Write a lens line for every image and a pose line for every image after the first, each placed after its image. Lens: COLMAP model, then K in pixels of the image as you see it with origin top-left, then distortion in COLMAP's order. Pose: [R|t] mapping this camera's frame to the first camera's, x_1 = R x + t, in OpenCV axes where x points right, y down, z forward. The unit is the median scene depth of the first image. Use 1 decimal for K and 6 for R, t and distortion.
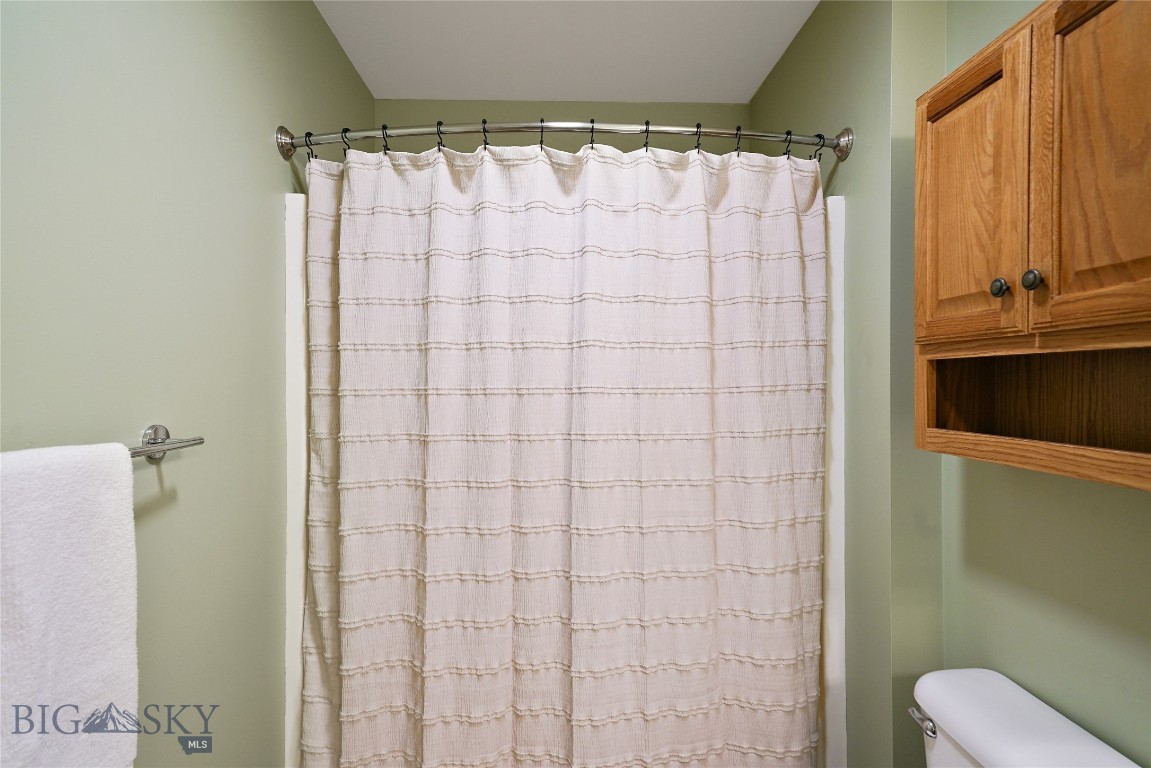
lens RADIAL K [[554.5, 0, 575.5], [0, 554.5, 384.0], [0, 0, 1]] dist [0.011256, 0.000183]
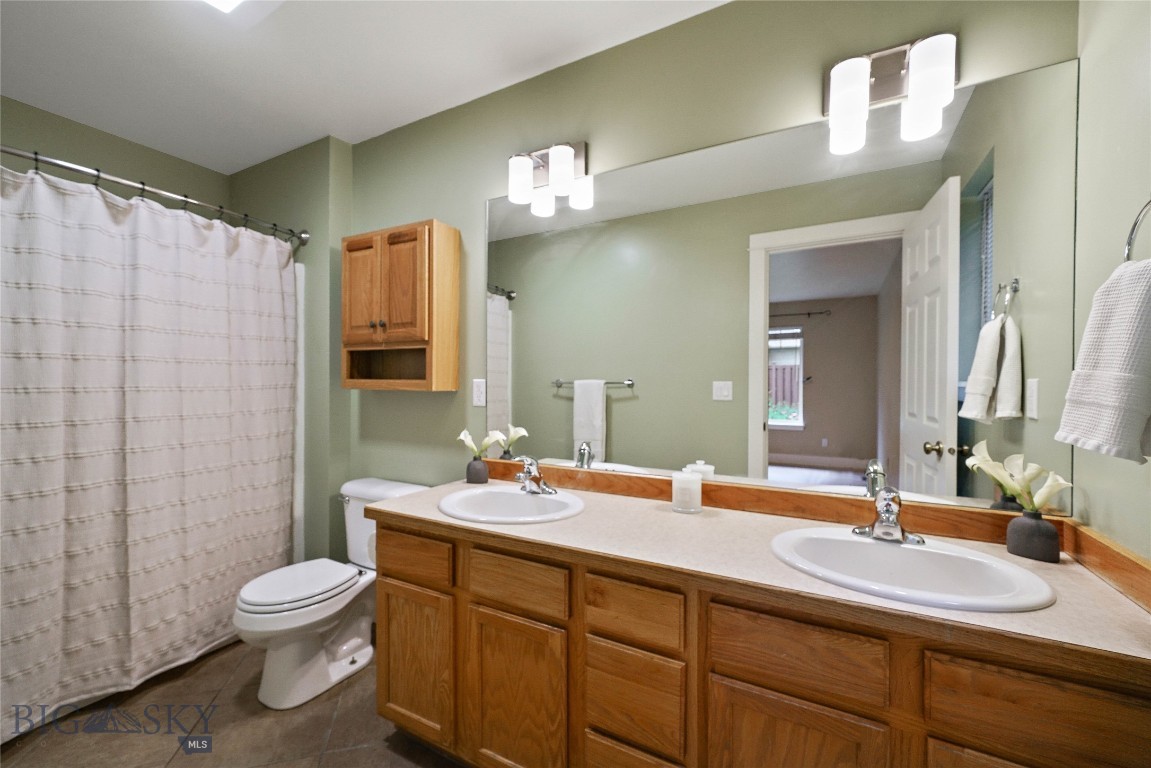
lens RADIAL K [[466.5, 0, 570.6], [0, 466.5, 382.5], [0, 0, 1]] dist [0.012087, 0.000405]
pose [[0.505534, 0.000633, 0.862807, -0.495027], [-0.003947, 0.999991, 0.001580, 0.070672], [-0.862798, -0.004204, 0.505532, -0.679306]]
